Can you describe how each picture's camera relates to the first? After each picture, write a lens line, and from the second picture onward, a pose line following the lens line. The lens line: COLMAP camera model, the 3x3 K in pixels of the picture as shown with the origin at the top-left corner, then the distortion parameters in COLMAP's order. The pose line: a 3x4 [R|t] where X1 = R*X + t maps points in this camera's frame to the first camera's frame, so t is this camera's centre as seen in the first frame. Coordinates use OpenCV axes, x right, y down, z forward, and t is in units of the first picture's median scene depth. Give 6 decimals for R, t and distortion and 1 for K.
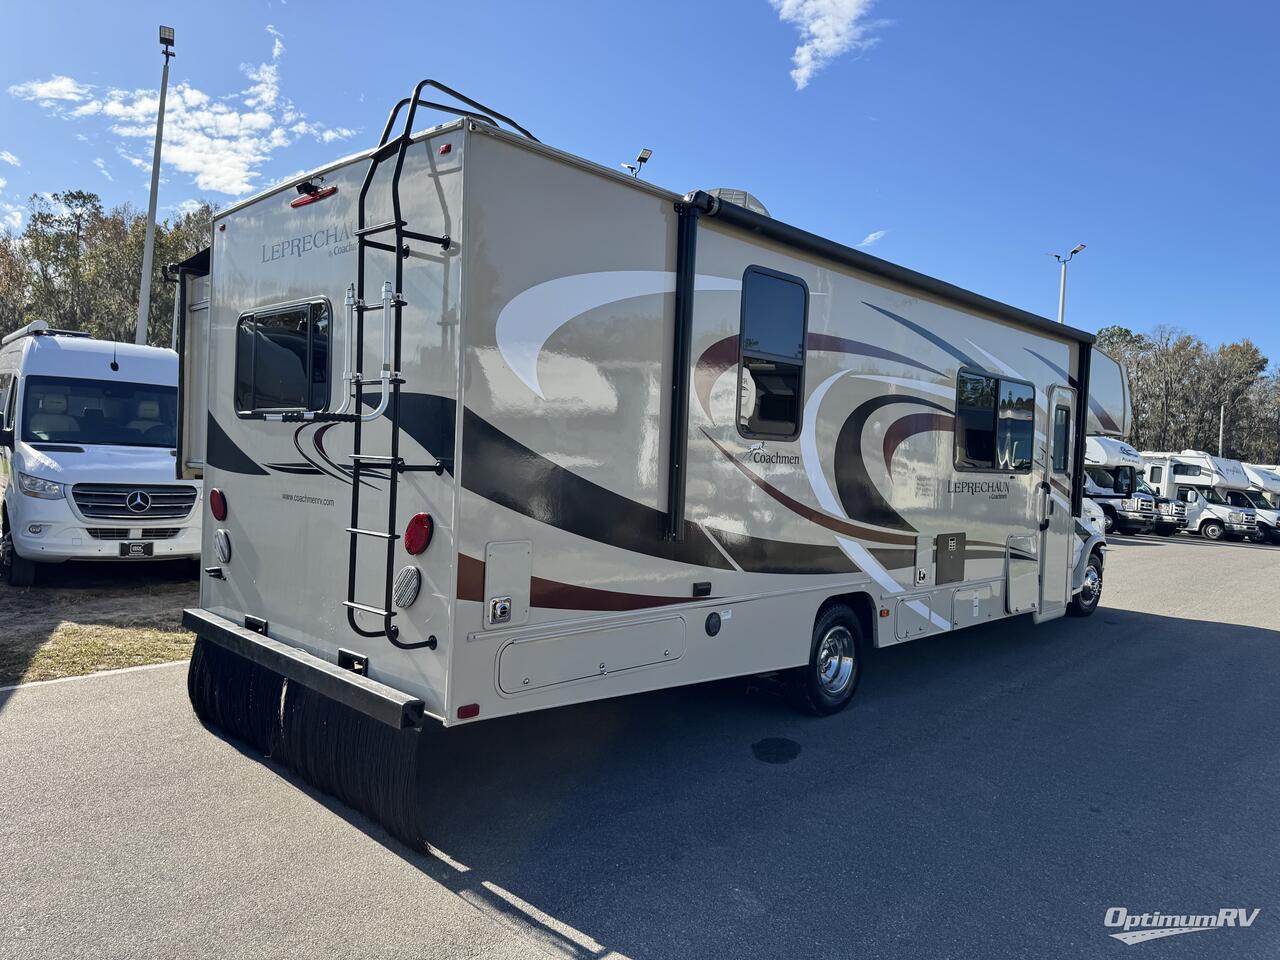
lens RADIAL K [[873.4, 0, 640.0], [0, 873.4, 480.0], [0, 0, 1]] dist [0.000517, 0.000079]
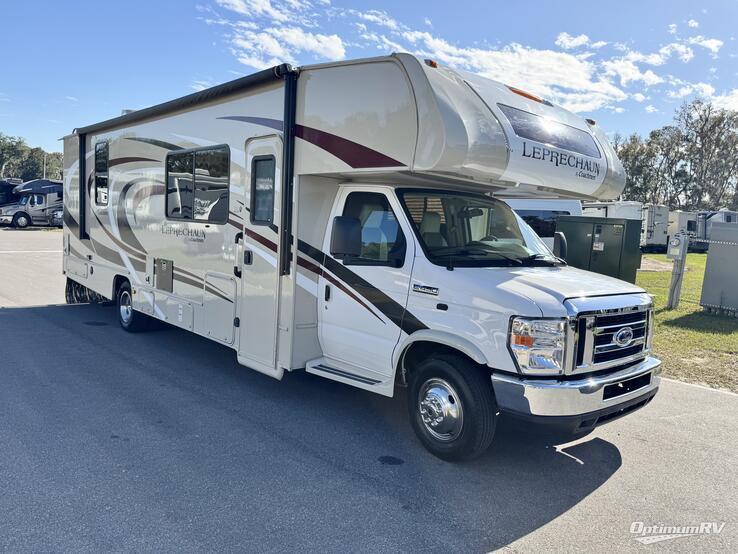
lens RADIAL K [[565.1, 0, 369.0], [0, 565.1, 277.0], [0, 0, 1]] dist [0.000908, 0.000219]
pose [[-0.054331, 0.046931, -0.997419, 1.213287], [-0.079069, 0.995556, 0.051151, 0.009732], [0.995387, 0.081644, -0.050379, 1.266304]]
